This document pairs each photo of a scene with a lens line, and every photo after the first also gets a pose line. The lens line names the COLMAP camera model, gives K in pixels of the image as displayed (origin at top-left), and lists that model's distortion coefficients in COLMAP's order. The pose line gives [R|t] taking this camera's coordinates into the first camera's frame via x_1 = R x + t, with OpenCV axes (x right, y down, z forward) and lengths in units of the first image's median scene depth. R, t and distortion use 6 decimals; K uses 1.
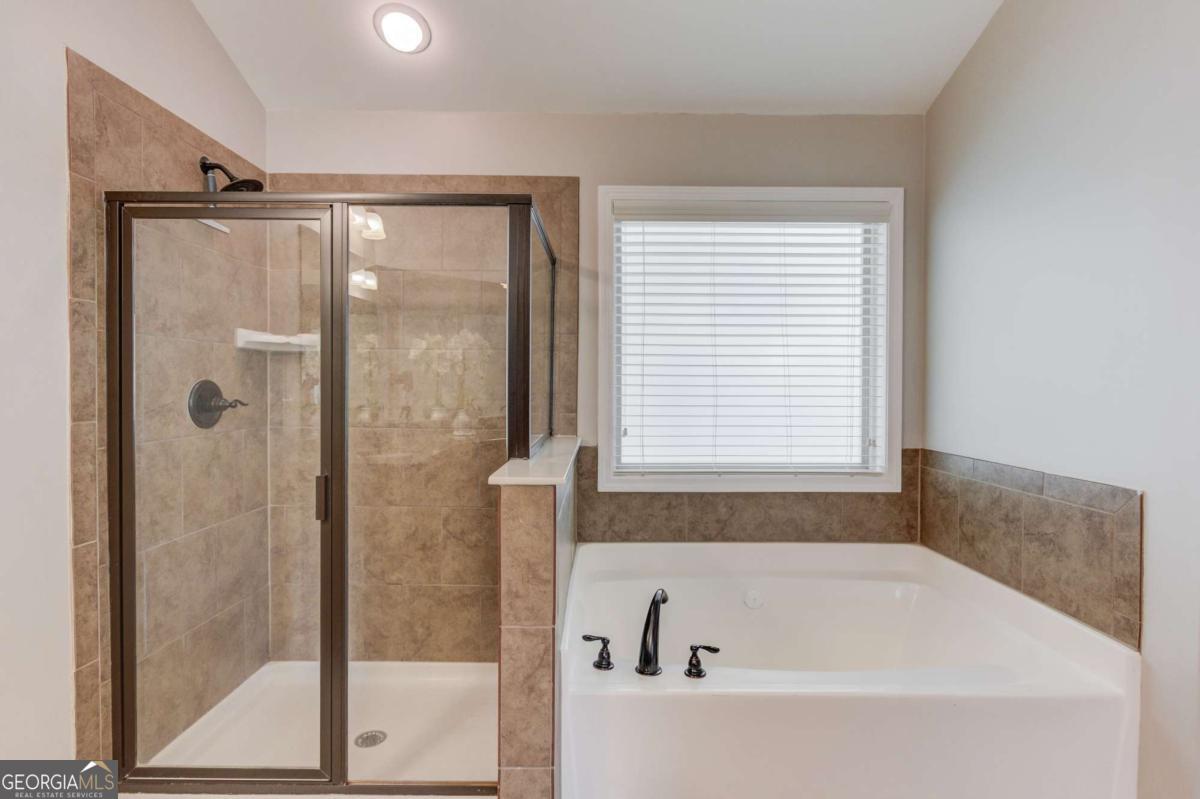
lens RADIAL K [[584.9, 0, 602.2], [0, 584.9, 395.3], [0, 0, 1]] dist [-0.000833, -0.000180]
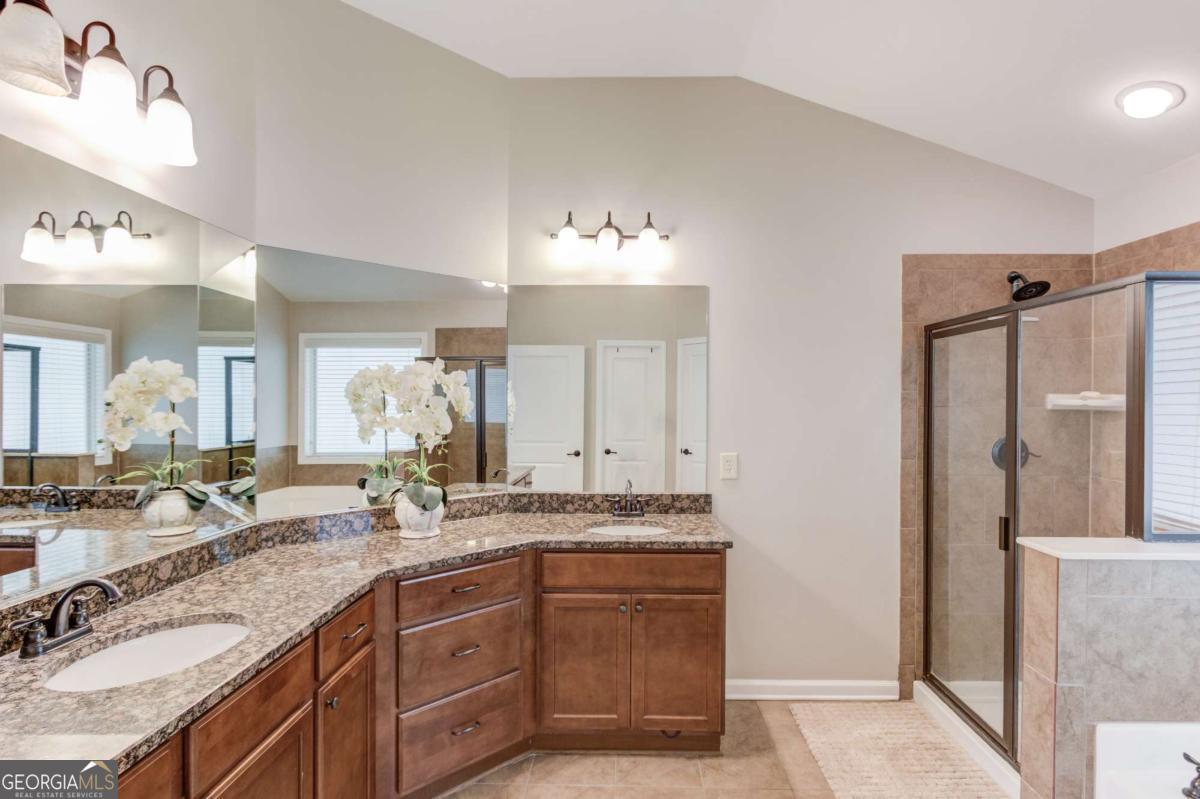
lens RADIAL K [[584.9, 0, 603.5], [0, 584.9, 402.5], [0, 0, 1]] dist [-0.000833, -0.000180]
pose [[-0.043069, -0.001566, -0.999071, 0.885517], [-0.016330, 0.999866, -0.000863, -0.106401], [0.998939, 0.016278, -0.043089, 0.139969]]
